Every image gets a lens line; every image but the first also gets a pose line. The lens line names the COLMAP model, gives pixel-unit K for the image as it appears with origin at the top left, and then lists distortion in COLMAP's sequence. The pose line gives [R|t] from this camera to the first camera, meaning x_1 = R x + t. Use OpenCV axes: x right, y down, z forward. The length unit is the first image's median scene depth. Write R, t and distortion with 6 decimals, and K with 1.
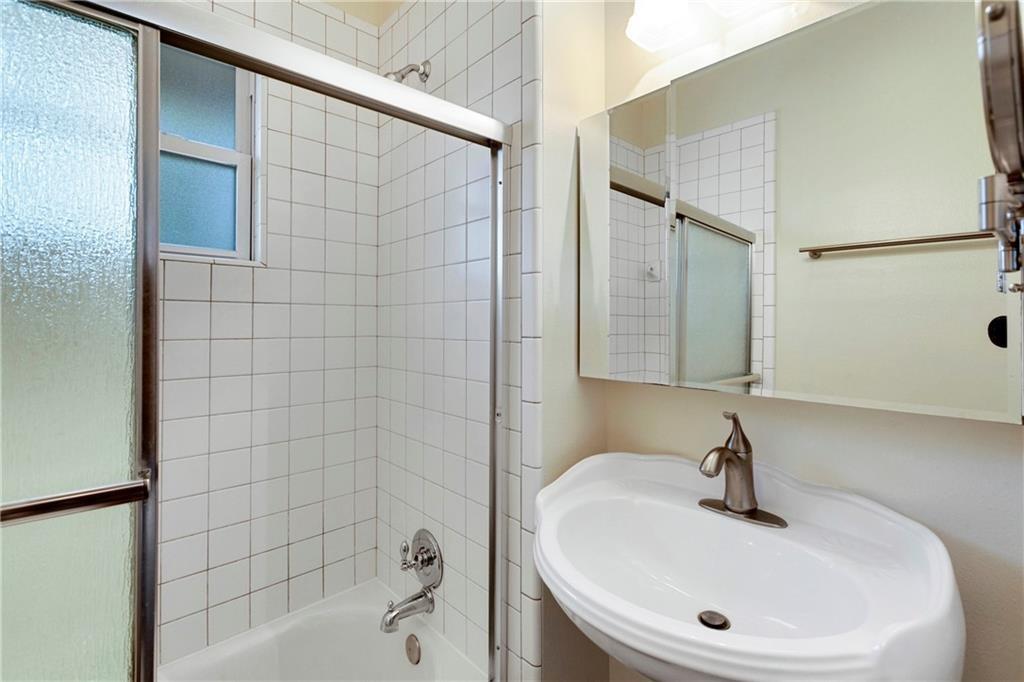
lens RADIAL K [[462.7, 0, 507.1], [0, 462.7, 323.2], [0, 0, 1]] dist [0.002481, -0.000711]
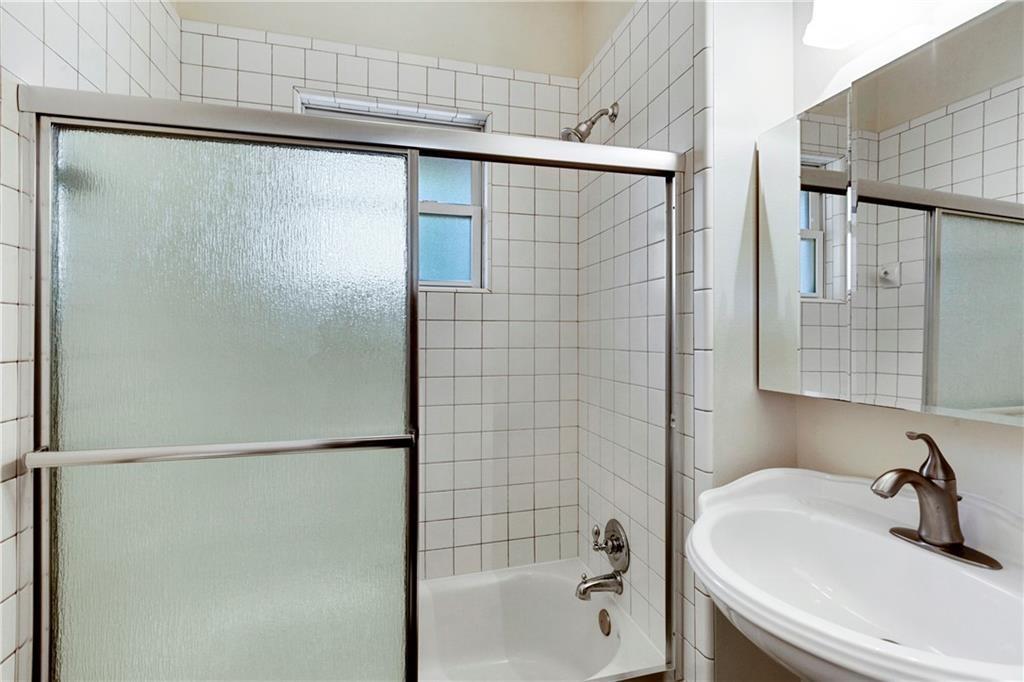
lens RADIAL K [[462.7, 0, 512.1], [0, 462.7, 337.4], [0, 0, 1]] dist [0.002481, -0.000711]
pose [[0.891915, -0.000382, -0.452202, 0.134734], [0.002157, 0.999992, 0.003411, -0.001998], [0.452197, -0.004018, 0.891909, -0.143540]]
